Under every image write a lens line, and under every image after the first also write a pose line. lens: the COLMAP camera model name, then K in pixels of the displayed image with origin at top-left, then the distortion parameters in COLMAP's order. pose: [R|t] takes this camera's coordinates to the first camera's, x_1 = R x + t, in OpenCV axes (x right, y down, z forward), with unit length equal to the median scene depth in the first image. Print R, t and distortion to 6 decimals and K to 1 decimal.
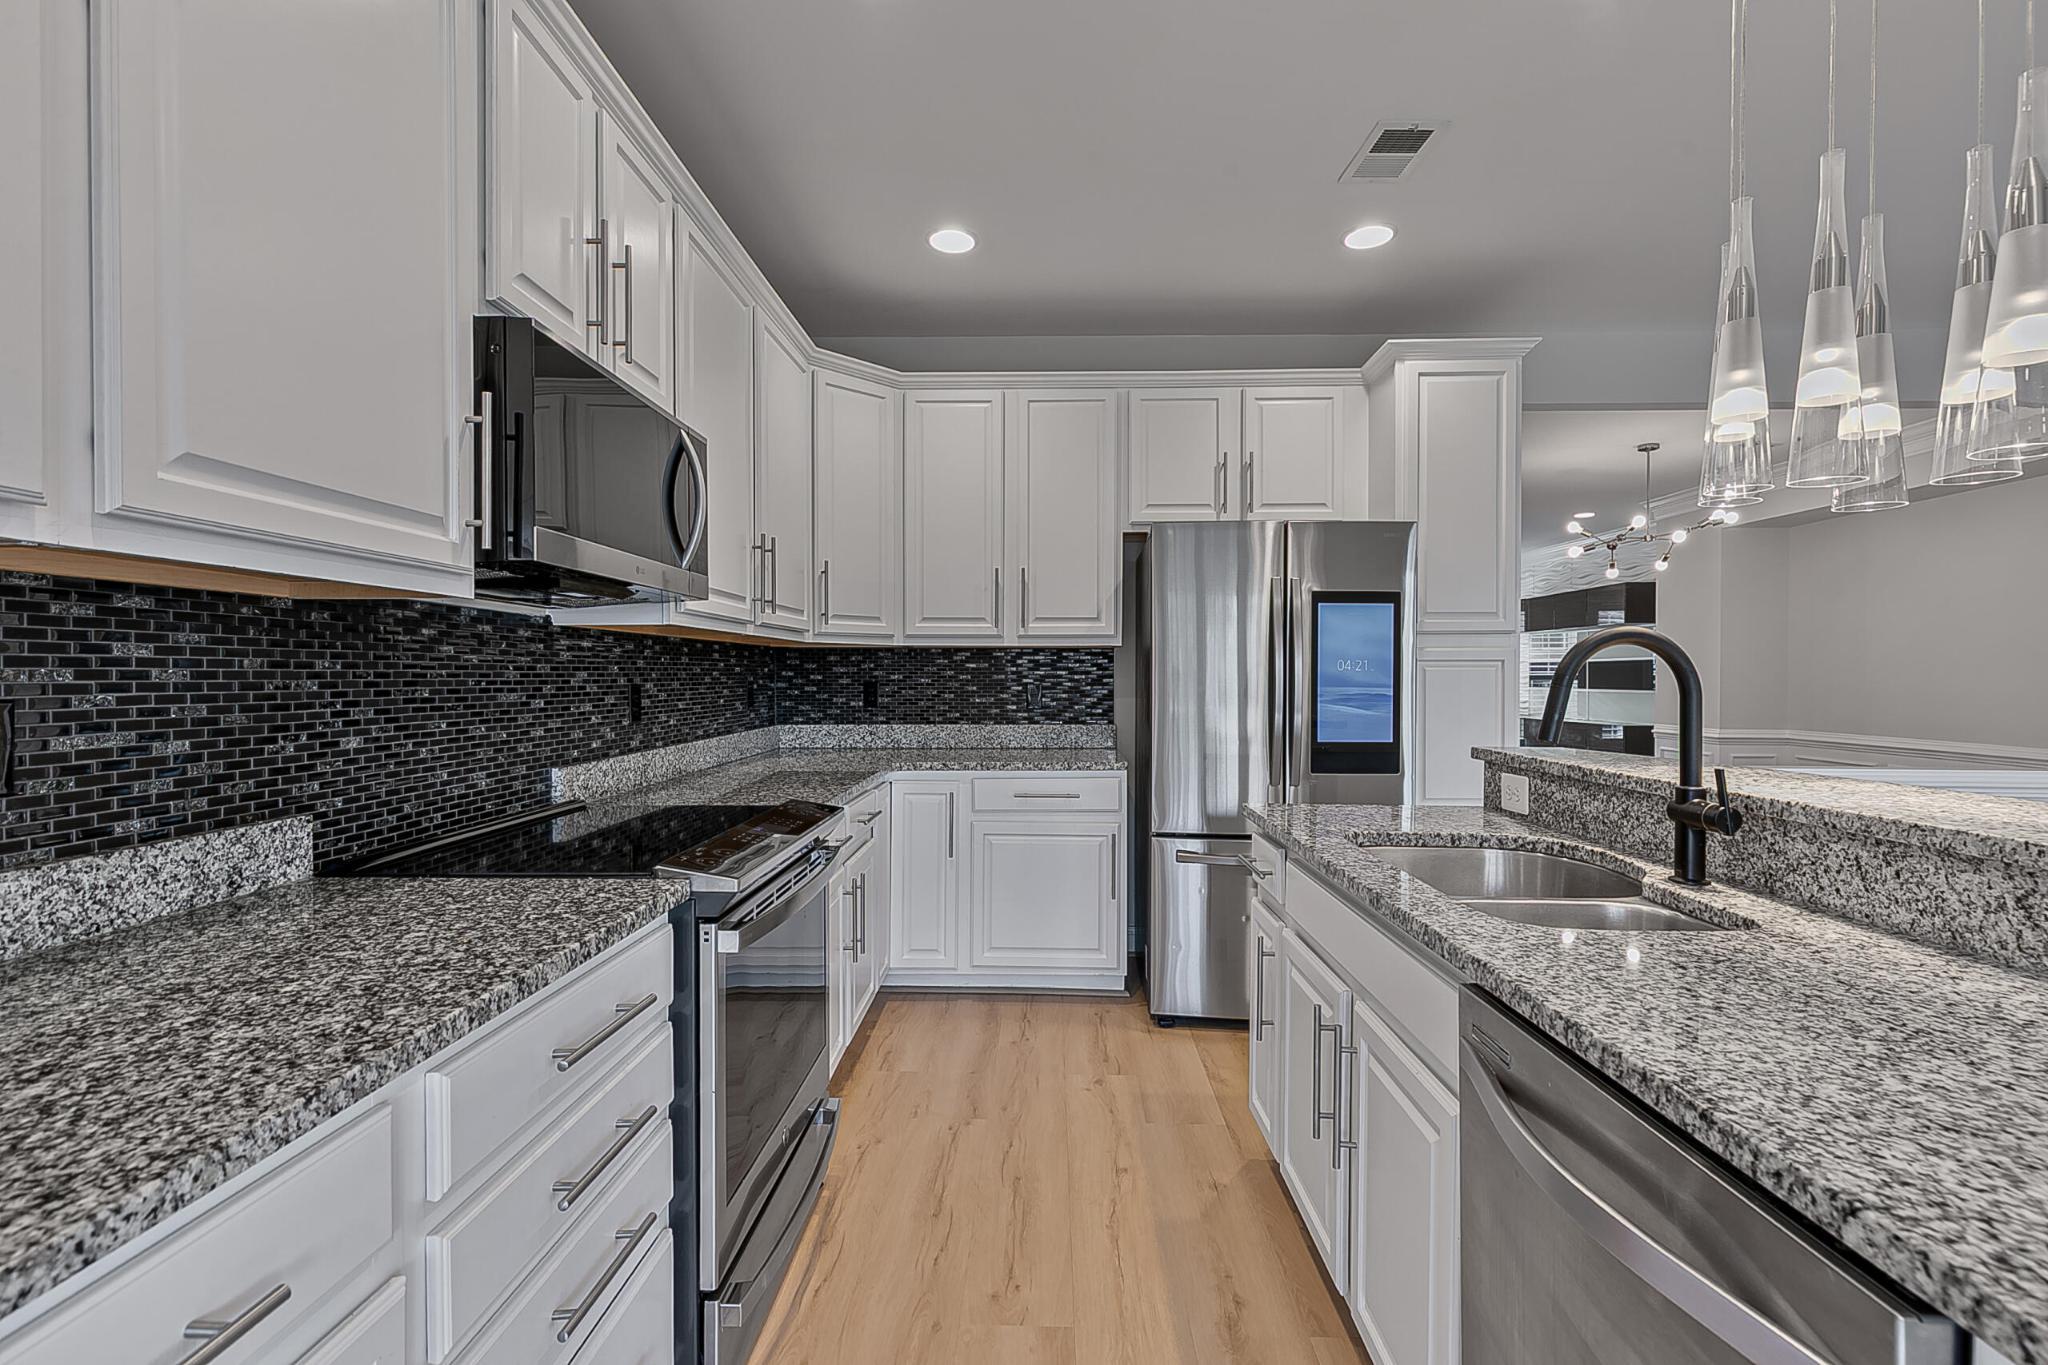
lens RADIAL K [[913.5, 0, 1030.0], [0, 913.5, 683.1], [0, 0, 1]] dist [0.009475, -0.003097]
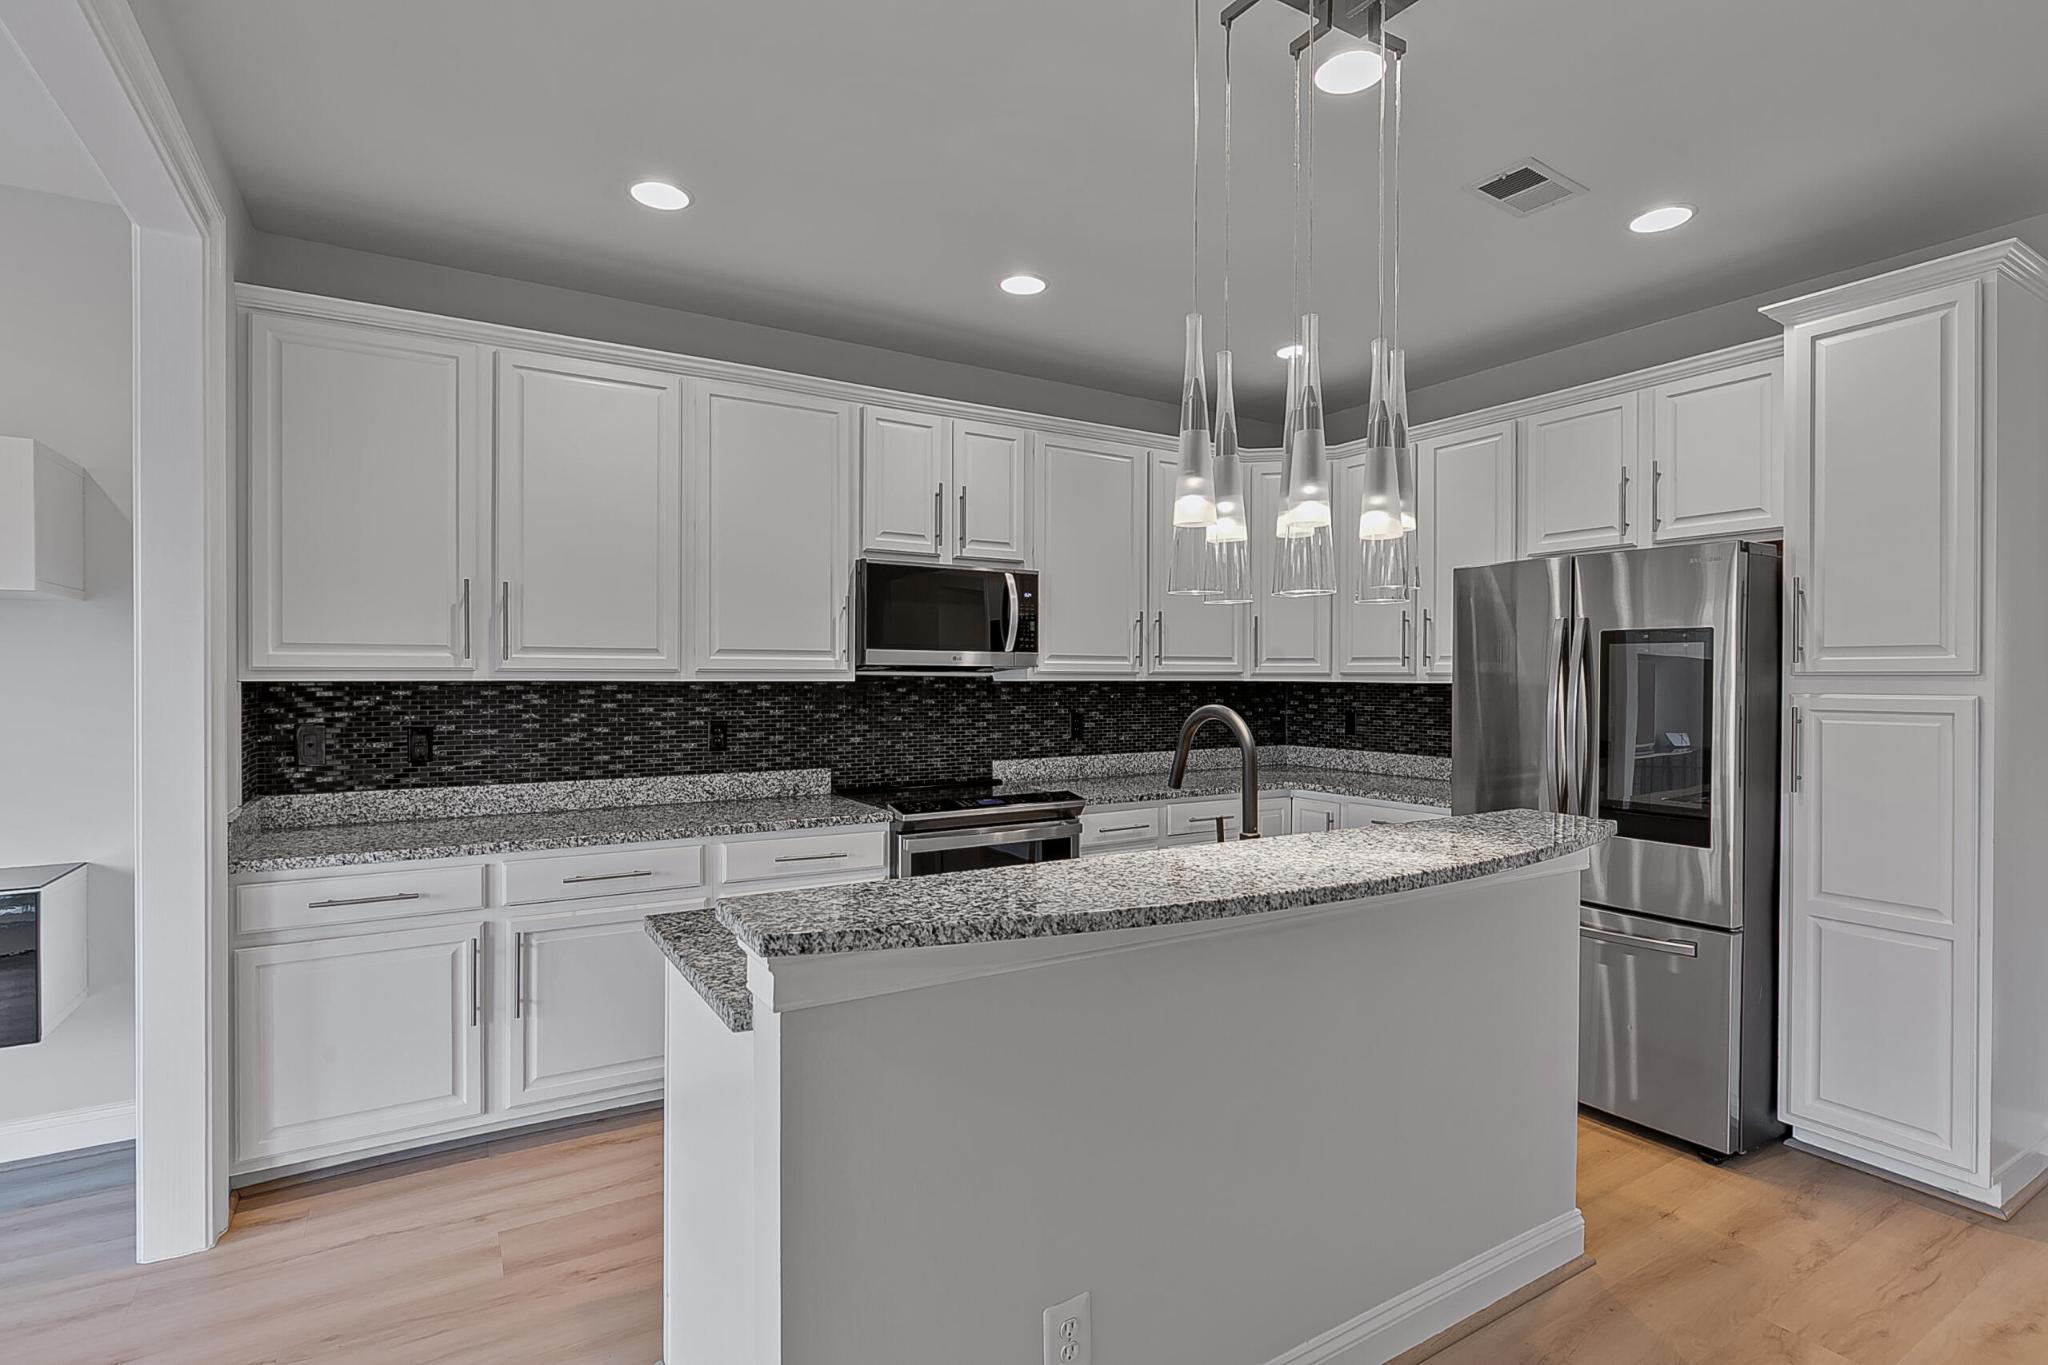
lens RADIAL K [[984.3, 0, 1028.6], [0, 984.3, 683.0], [0, 0, 1]] dist [-0.001084, -0.003352]
pose [[0.545266, 0.007803, -0.838226, 1.064245], [-0.010518, 0.999942, 0.002467, -0.060390], [0.838197, 0.007472, 0.545317, 0.003497]]
